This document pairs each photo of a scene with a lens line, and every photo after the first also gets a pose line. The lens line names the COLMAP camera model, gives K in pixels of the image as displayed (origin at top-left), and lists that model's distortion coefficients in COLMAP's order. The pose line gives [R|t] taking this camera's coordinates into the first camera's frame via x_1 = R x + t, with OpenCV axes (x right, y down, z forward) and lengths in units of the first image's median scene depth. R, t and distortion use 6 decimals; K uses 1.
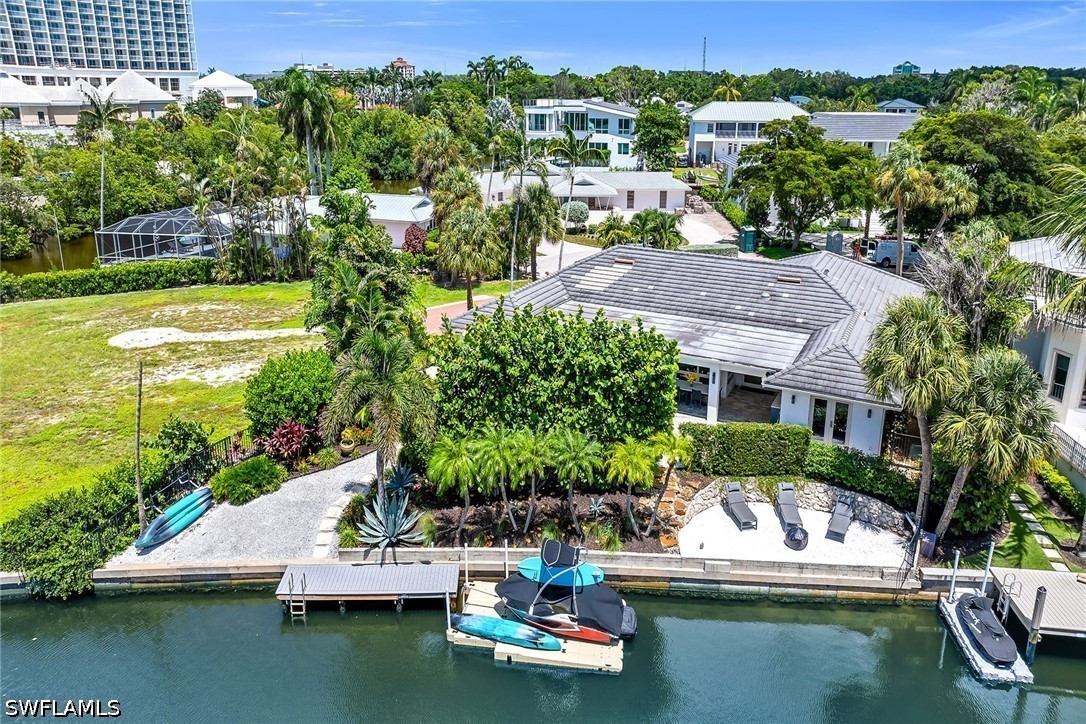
lens RADIAL K [[766.2, 0, 541.6], [0, 766.2, 282.2], [0, 0, 1]] dist [-0.017984, 0.004687]
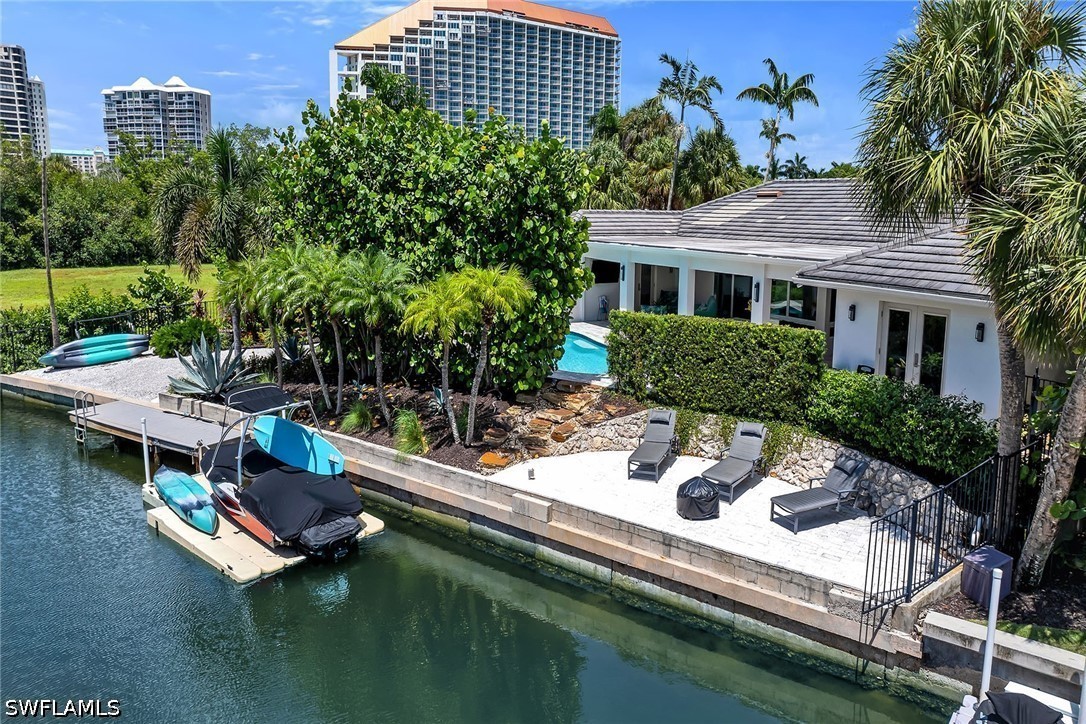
lens RADIAL K [[757.2, 0, 540.2], [0, 757.2, 320.5], [0, 0, 1]] dist [-0.007065, 0.005382]
pose [[0.844092, 0.084078, -0.529566, 0.510139], [-0.138193, 0.988377, -0.063347, 0.267573], [0.518085, 0.126653, 0.845900, 0.509706]]
